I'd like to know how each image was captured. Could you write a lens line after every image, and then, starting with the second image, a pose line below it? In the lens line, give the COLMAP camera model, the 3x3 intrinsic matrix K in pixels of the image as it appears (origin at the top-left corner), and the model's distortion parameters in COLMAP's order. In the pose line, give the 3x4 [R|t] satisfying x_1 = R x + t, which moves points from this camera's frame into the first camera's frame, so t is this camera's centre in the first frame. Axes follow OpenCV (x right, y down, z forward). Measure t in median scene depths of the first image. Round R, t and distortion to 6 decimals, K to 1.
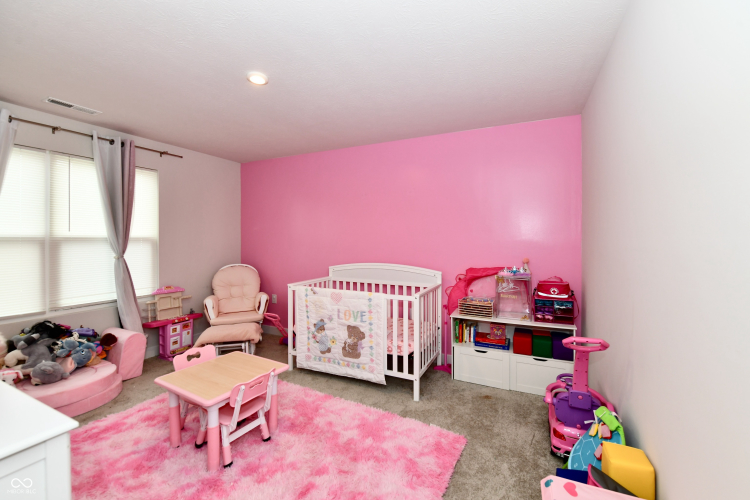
lens RADIAL K [[302.9, 0, 375.4], [0, 302.9, 244.2], [0, 0, 1]] dist [-0.000940, -0.000151]
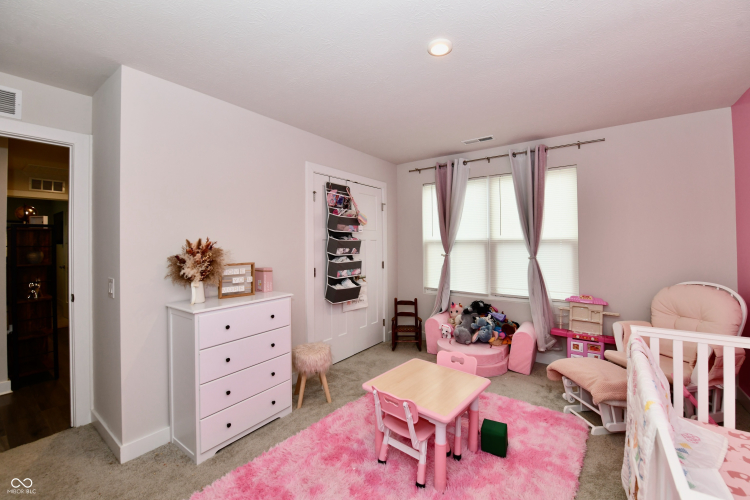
lens RADIAL K [[302.9, 0, 375.0], [0, 302.9, 243.5], [0, 0, 1]] dist [-0.000940, -0.000151]
pose [[-0.134218, 0.007412, -0.990924, 0.294812], [-0.007870, 0.999933, 0.008546, -0.013957], [0.990921, 0.008946, -0.134151, 0.607072]]
